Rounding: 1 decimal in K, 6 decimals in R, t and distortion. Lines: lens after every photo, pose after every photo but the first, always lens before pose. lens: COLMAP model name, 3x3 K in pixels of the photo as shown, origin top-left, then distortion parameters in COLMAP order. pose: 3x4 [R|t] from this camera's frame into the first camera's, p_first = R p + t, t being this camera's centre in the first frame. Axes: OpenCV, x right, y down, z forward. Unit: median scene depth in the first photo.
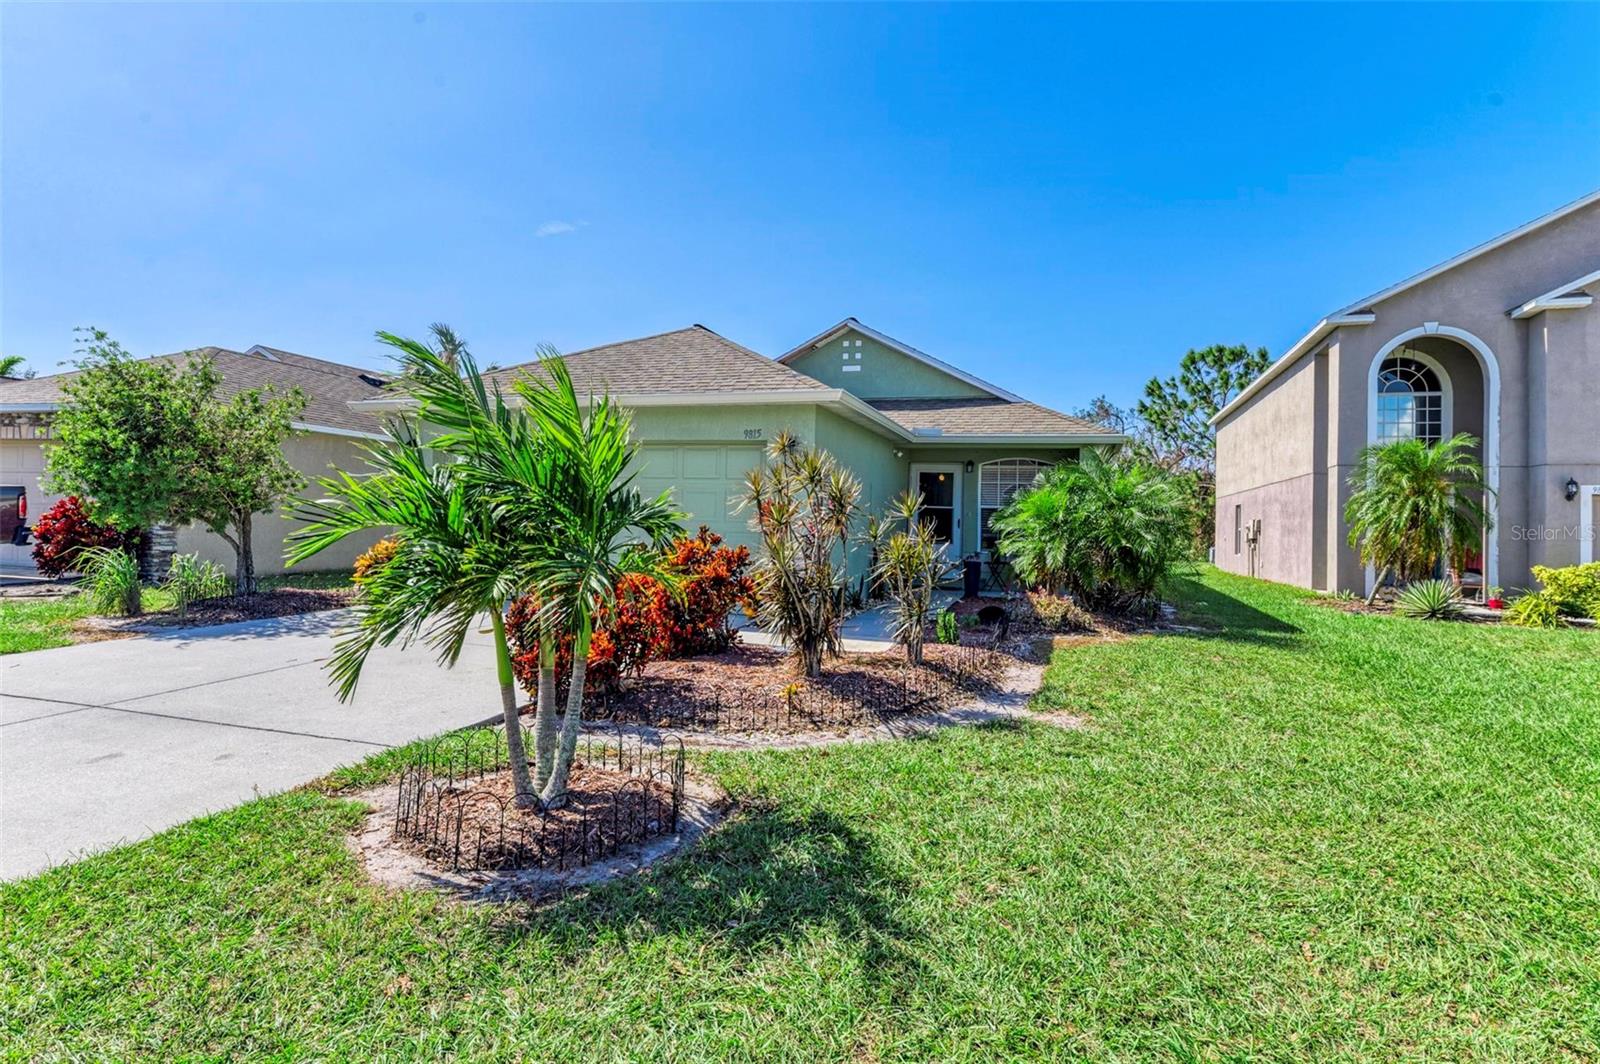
lens RADIAL K [[827.5, 0, 796.7], [0, 827.5, 494.8], [0, 0, 1]] dist [0.022530, -0.010724]
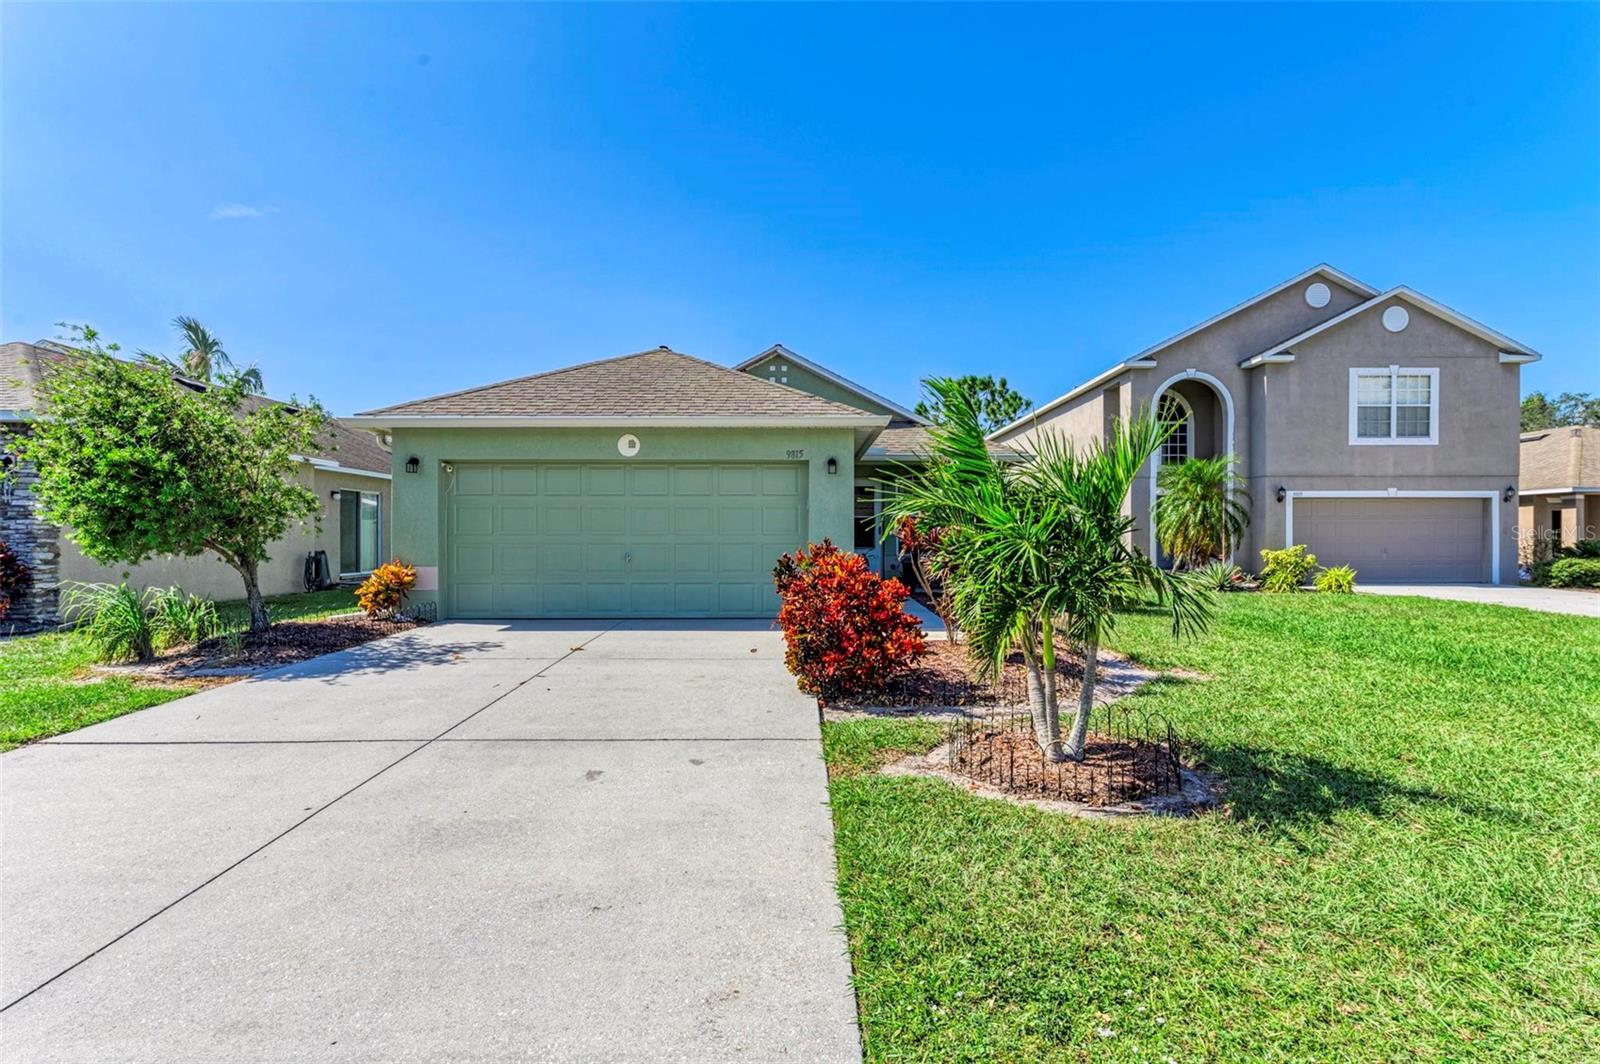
lens RADIAL K [[790.7, 0, 800.0], [0, 790.7, 532.0], [0, 0, 1]] dist [0.017715, -0.001390]
pose [[0.948268, -0.027750, 0.316254, -0.249642], [0.017072, 0.999188, 0.036485, -0.005481], [-0.317010, -0.029198, 0.947973, -0.001922]]
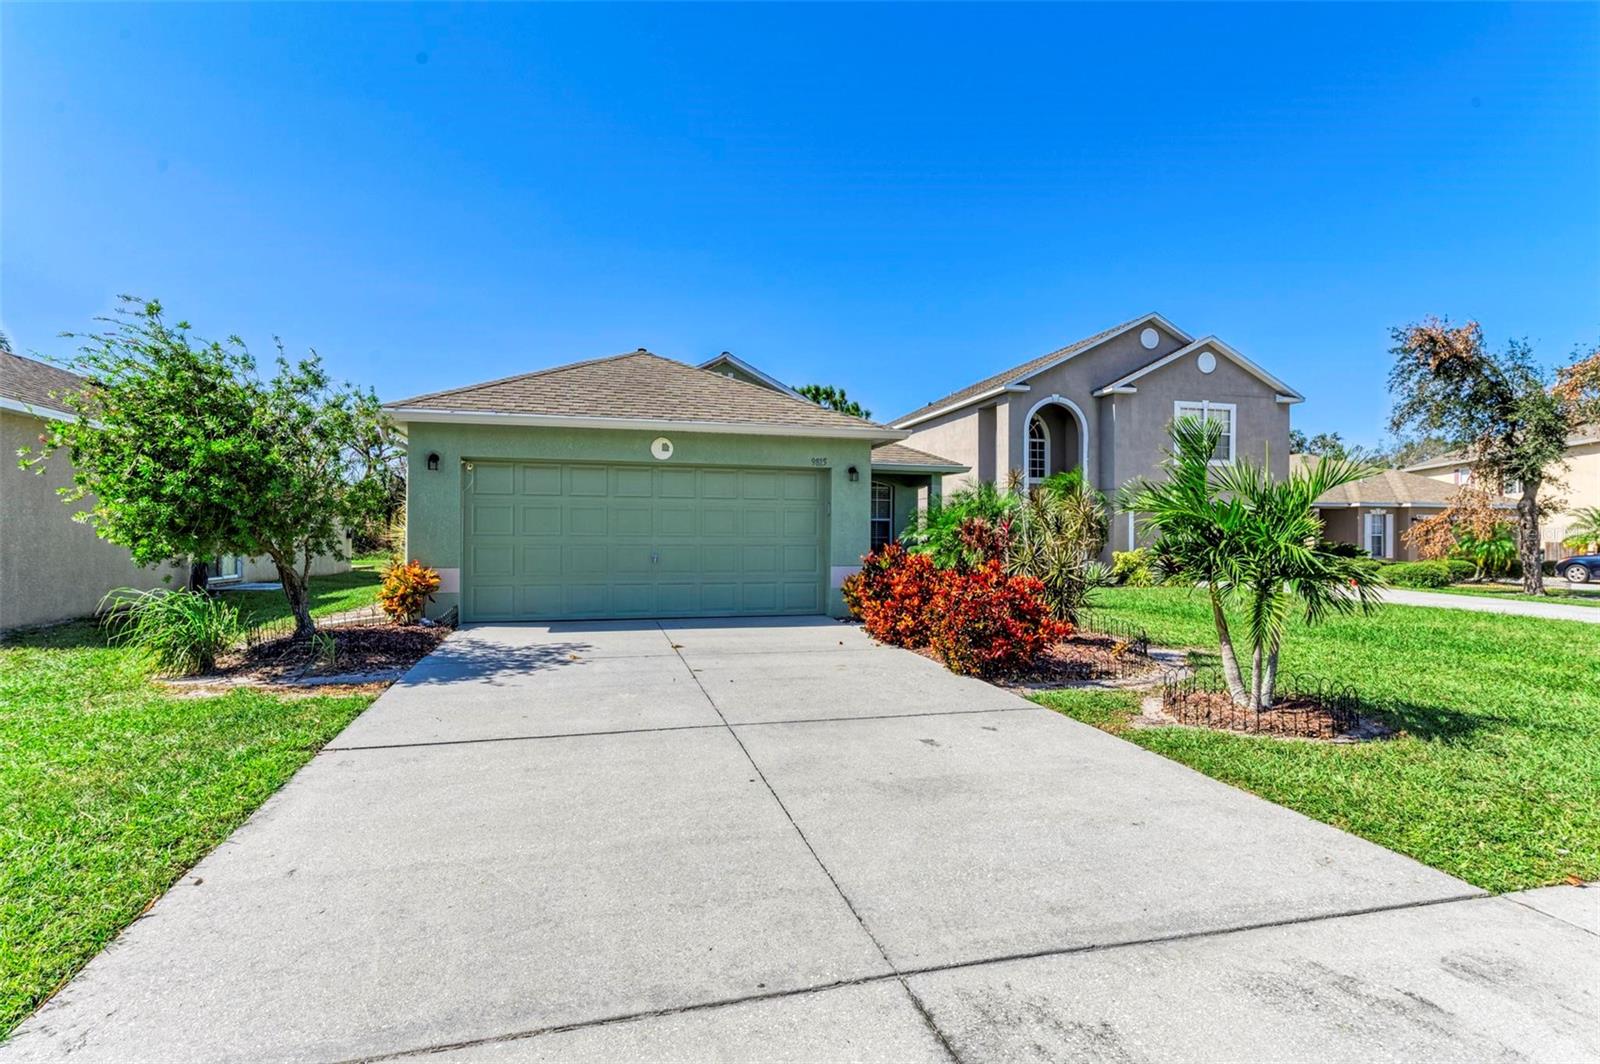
lens RADIAL K [[790.7, 0, 800.0], [0, 790.7, 532.0], [0, 0, 1]] dist [0.017715, -0.001390]
pose [[0.837244, -0.020921, 0.546430, -0.457933], [0.001376, 0.999345, 0.036153, -0.009476], [-0.546828, -0.029517, 0.836724, 0.043359]]
